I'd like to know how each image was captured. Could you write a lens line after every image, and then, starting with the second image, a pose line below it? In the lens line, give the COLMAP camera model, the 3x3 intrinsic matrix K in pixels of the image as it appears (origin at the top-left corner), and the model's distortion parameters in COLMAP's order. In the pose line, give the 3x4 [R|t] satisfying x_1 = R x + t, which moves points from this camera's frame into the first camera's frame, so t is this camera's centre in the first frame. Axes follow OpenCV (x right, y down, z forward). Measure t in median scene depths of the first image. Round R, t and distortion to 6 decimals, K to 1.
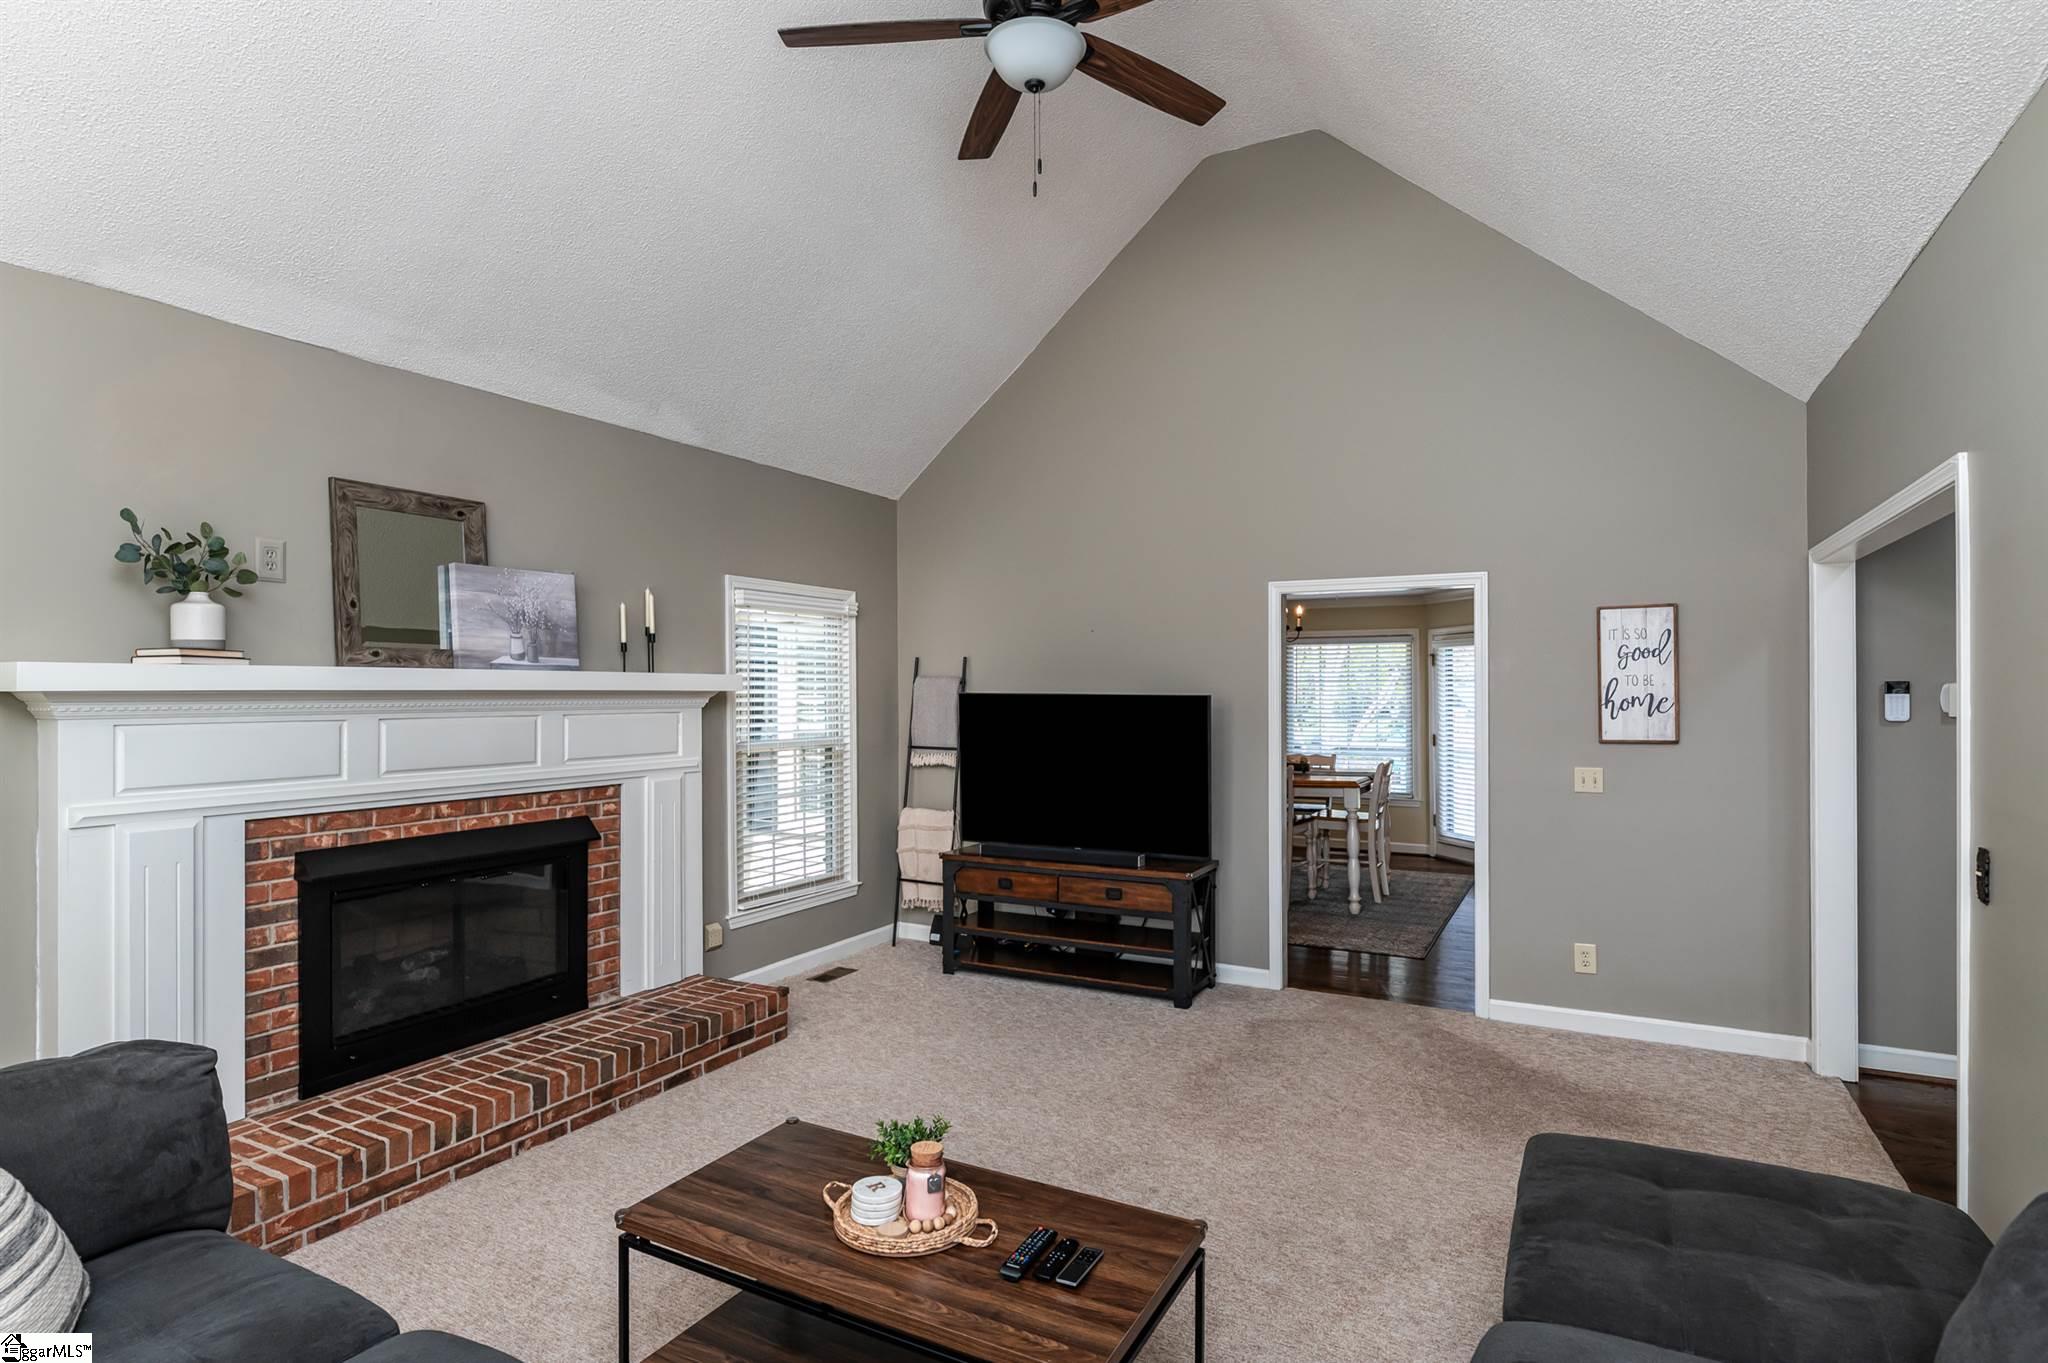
lens RADIAL K [[1051.8, 0, 1024.1], [0, 1051.8, 687.9], [0, 0, 1]] dist [0.001885, 0.000080]
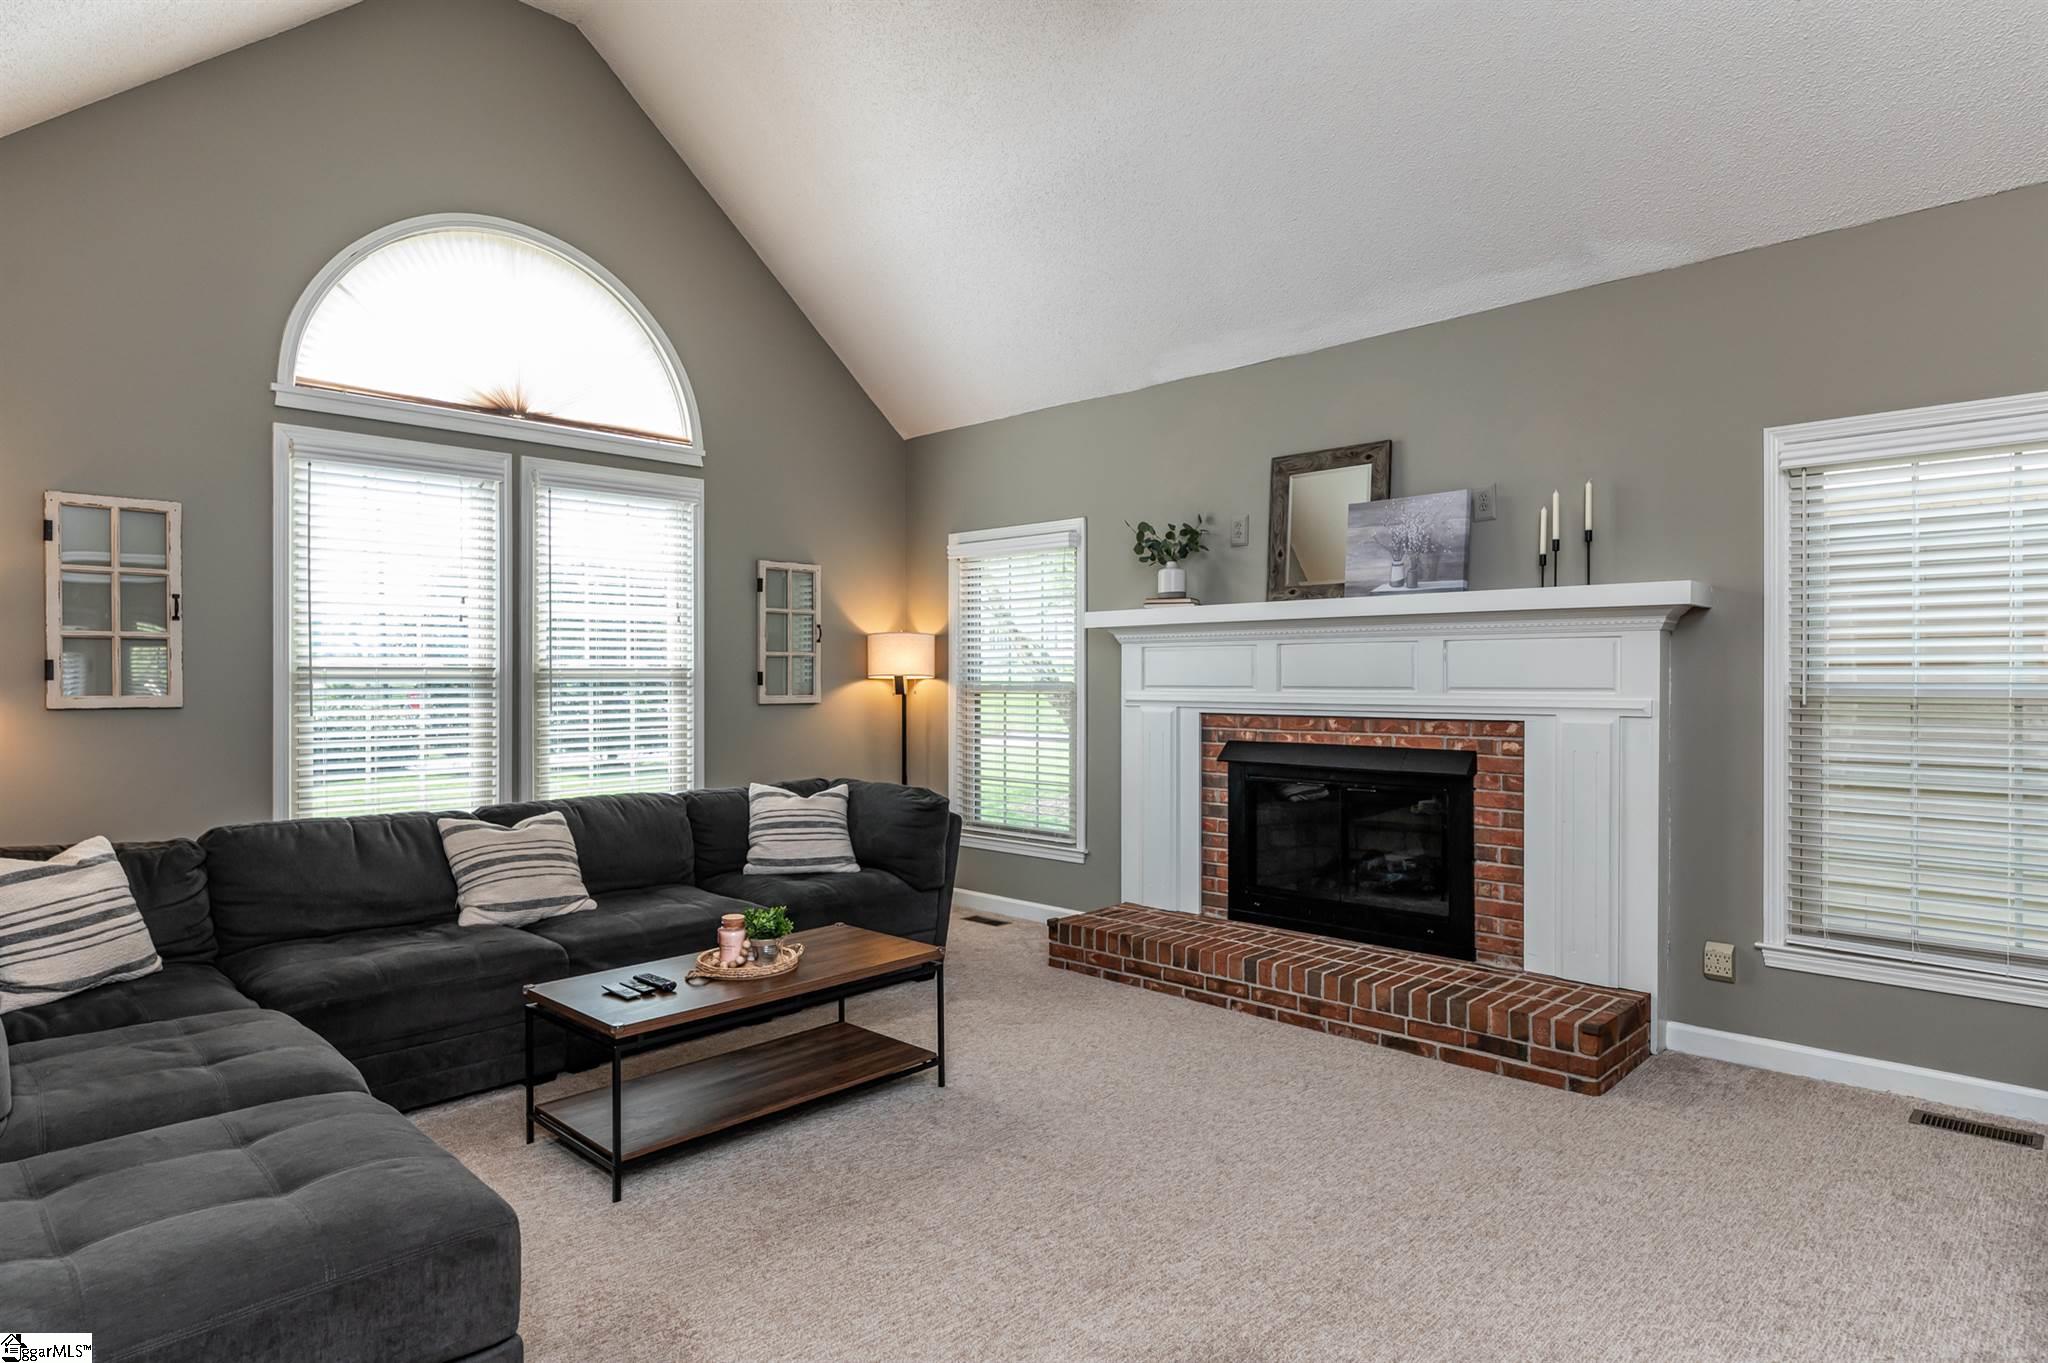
lens RADIAL K [[1166.5, 0, 1025.0], [0, 1166.5, 679.8], [0, 0, 1]] dist [0.000203, 0.000852]
pose [[-0.280944, 0.005765, -0.959707, 0.713901], [0.006138, 0.999972, 0.004210, 0.057312], [0.959704, -0.004708, -0.280972, 0.980851]]
